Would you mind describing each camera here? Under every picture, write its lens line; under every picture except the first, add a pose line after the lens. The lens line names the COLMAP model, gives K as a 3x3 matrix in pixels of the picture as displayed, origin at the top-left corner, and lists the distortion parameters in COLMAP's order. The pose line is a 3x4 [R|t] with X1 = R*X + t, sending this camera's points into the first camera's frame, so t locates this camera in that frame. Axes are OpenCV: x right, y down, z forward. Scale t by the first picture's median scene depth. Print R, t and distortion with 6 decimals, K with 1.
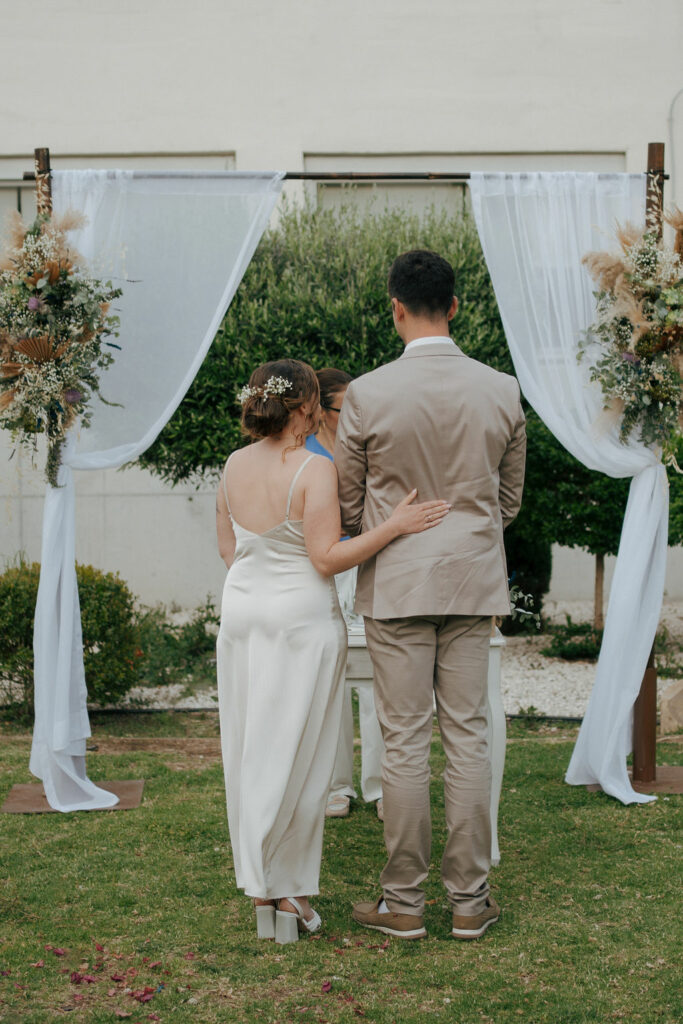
lens RADIAL K [[1495.6, 0, 341.5], [0, 1495.6, 512.0], [0, 0, 1]] dist [-0.006635, 0.022577]
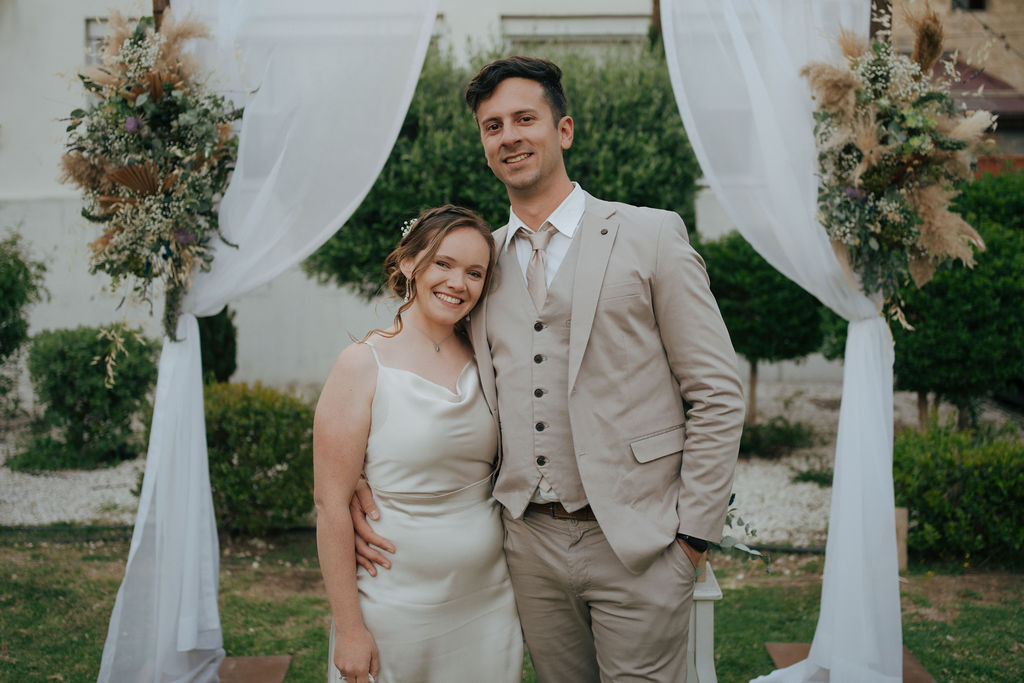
lens RADIAL K [[1257.5, 0, 512.0], [0, 1257.5, 341.5], [0, 0, 1]] dist [0.011568, -0.014470]
pose [[0.999903, 0.005216, -0.012947, 0.012301], [-0.004925, 0.999735, 0.022471, -0.034899], [0.013060, -0.022405, 0.999664, 0.293135]]
